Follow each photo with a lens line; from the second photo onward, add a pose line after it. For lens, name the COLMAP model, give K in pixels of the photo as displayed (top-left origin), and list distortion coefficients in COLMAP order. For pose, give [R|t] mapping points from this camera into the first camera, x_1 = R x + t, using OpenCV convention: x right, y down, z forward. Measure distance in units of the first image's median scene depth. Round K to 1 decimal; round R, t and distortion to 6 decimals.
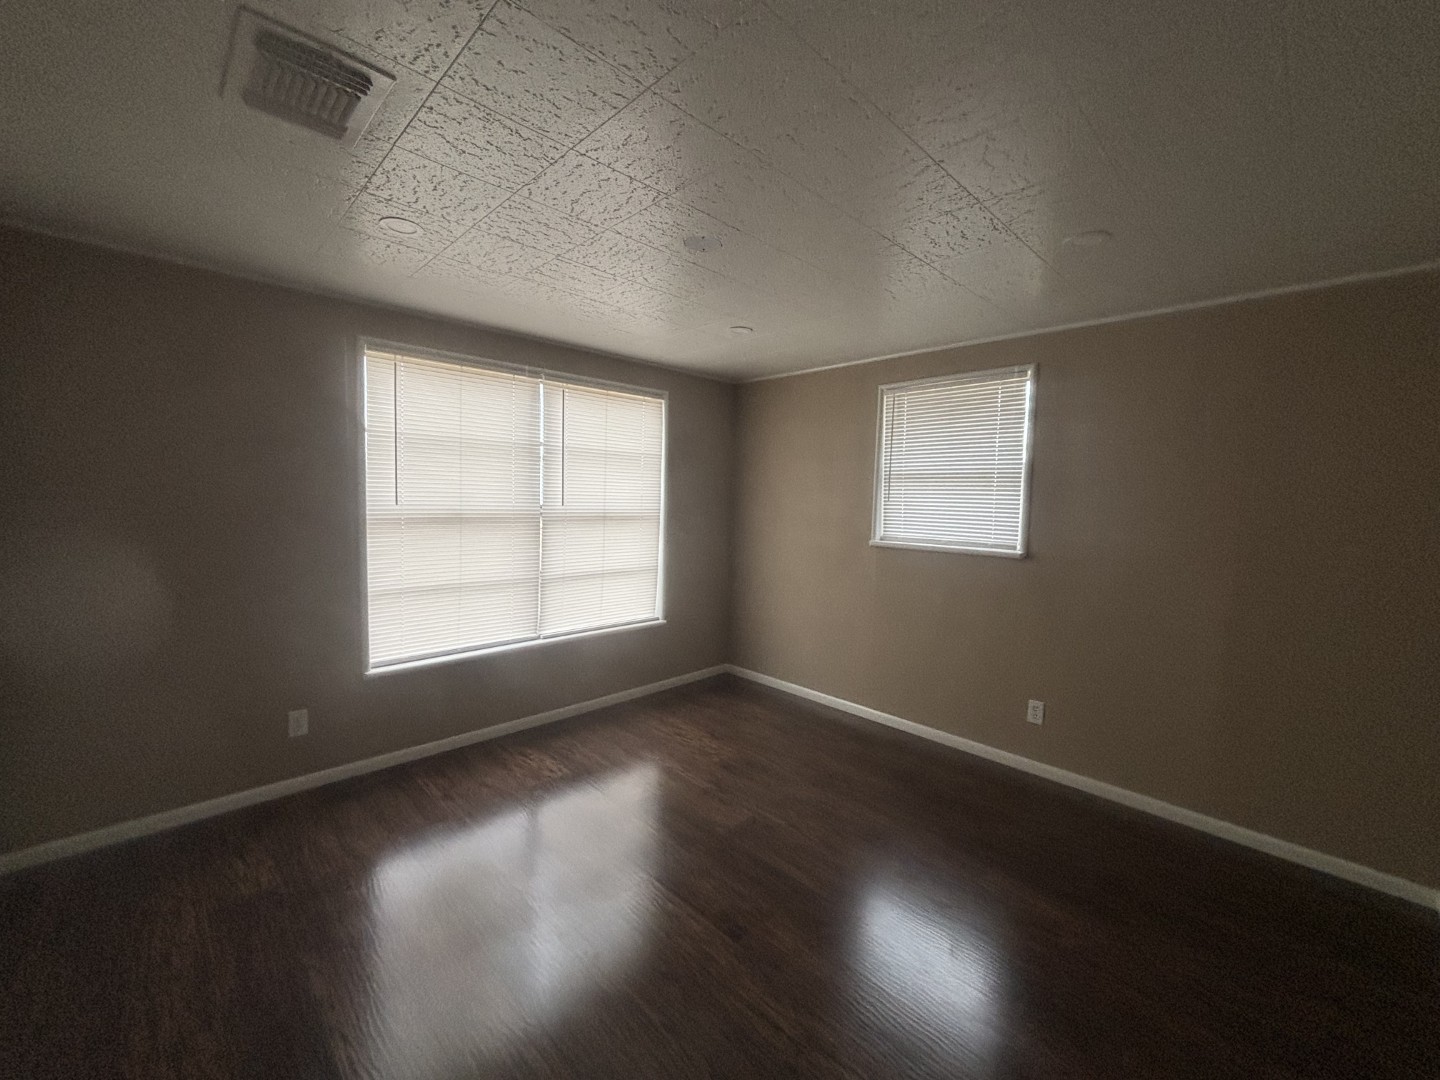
lens RADIAL K [[580.3, 0, 720.0], [0, 580.3, 540.0], [0, 0, 1]] dist [0.000310, 0.000630]
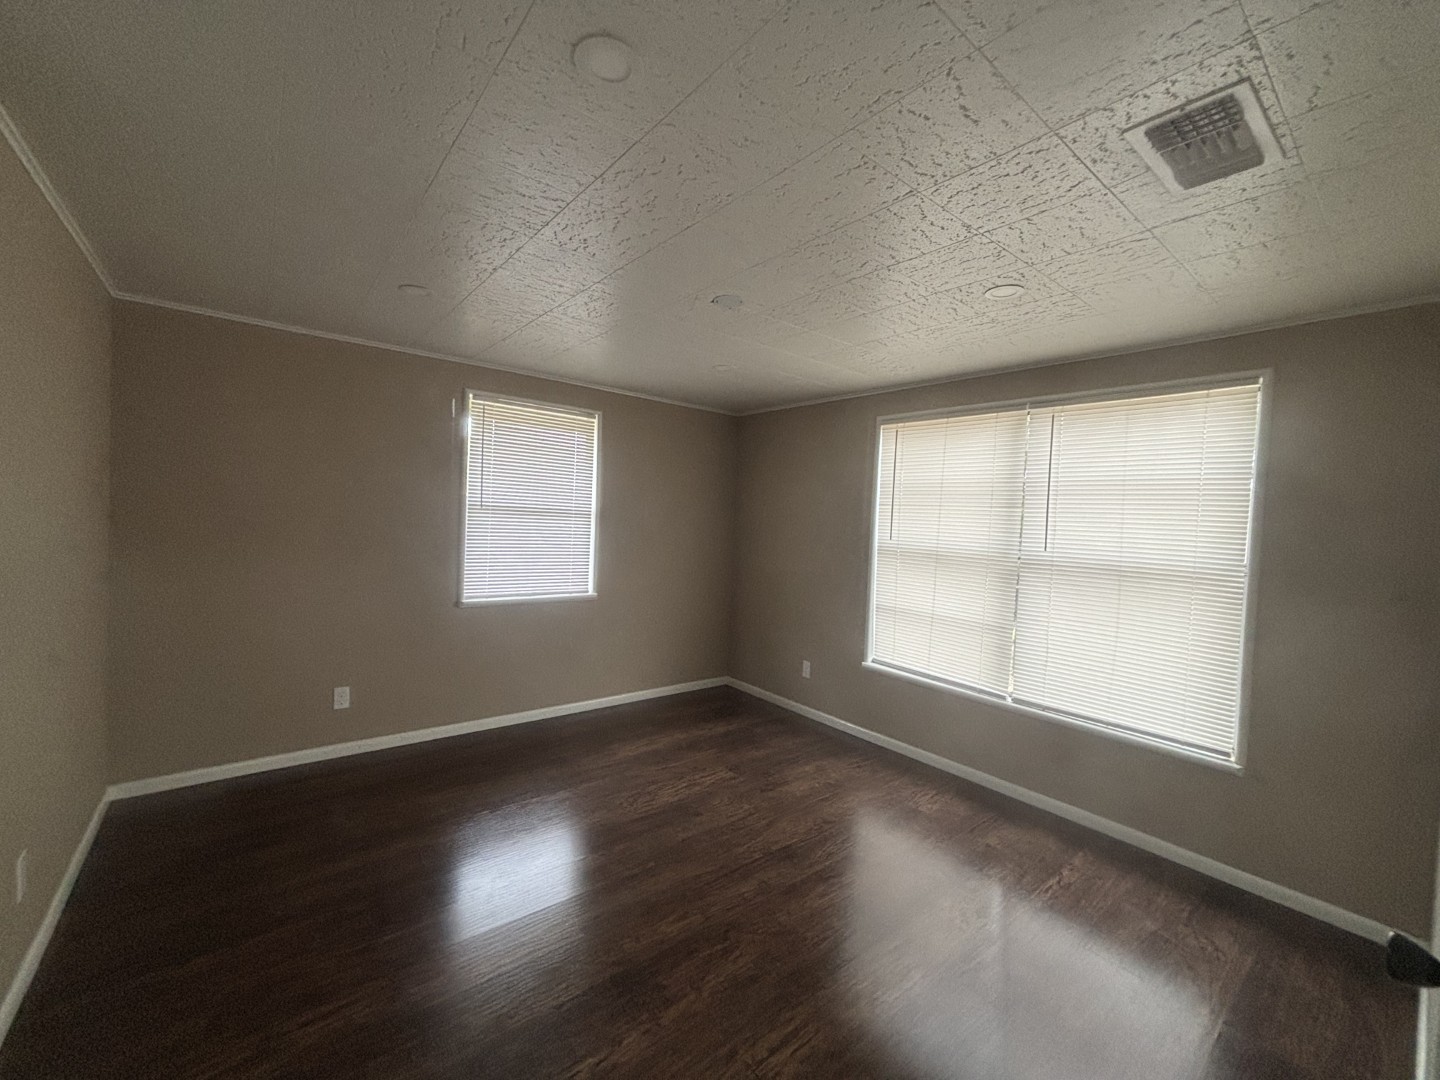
lens RADIAL K [[580.3, 0, 720.0], [0, 580.3, 540.0], [0, 0, 1]] dist [0.000310, 0.000630]
pose [[-0.090200, 0.010037, -0.995873, 0.681458], [-0.128966, 0.991412, 0.021673, -0.035105], [0.987538, 0.130389, -0.088131, 0.668401]]
